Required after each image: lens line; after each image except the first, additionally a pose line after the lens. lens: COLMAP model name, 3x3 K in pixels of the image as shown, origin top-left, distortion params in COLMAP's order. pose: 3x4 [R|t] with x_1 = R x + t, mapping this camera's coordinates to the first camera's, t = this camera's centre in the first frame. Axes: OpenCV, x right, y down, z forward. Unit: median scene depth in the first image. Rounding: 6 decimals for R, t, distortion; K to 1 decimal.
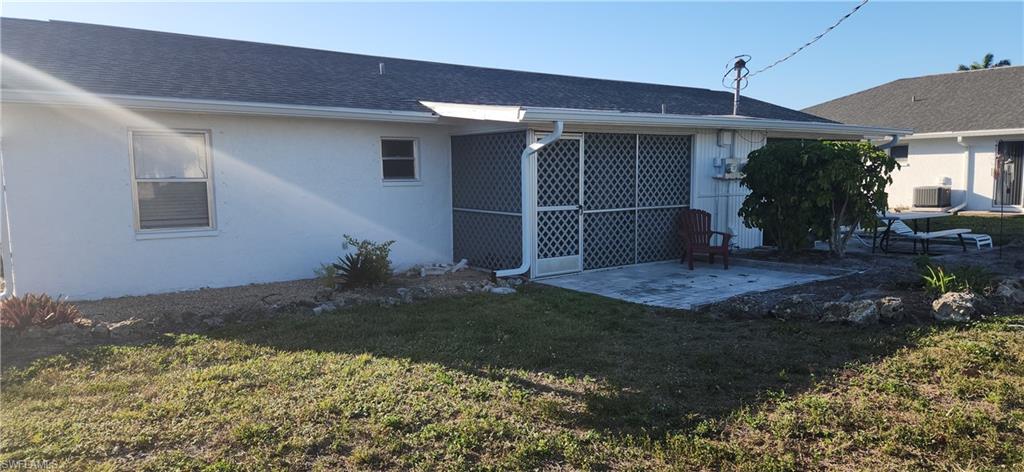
lens RADIAL K [[681.5, 0, 508.8], [0, 681.5, 222.6], [0, 0, 1]] dist [0.097337, -0.097826]
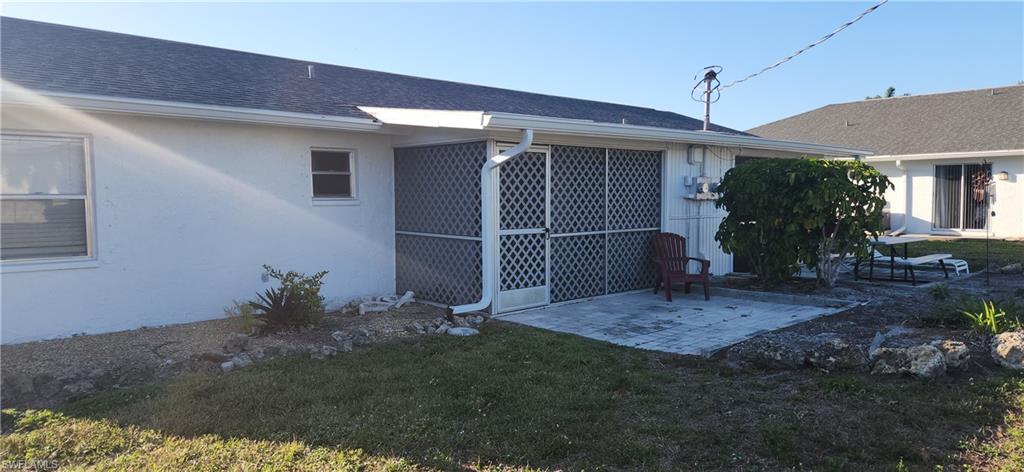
lens RADIAL K [[681.5, 0, 508.8], [0, 681.5, 222.6], [0, 0, 1]] dist [0.097337, -0.097826]
pose [[0.994378, 0.001073, 0.105886, -0.035295], [0.002439, 0.999451, -0.033035, -0.004108], [-0.105863, 0.033107, 0.993829, 0.142724]]
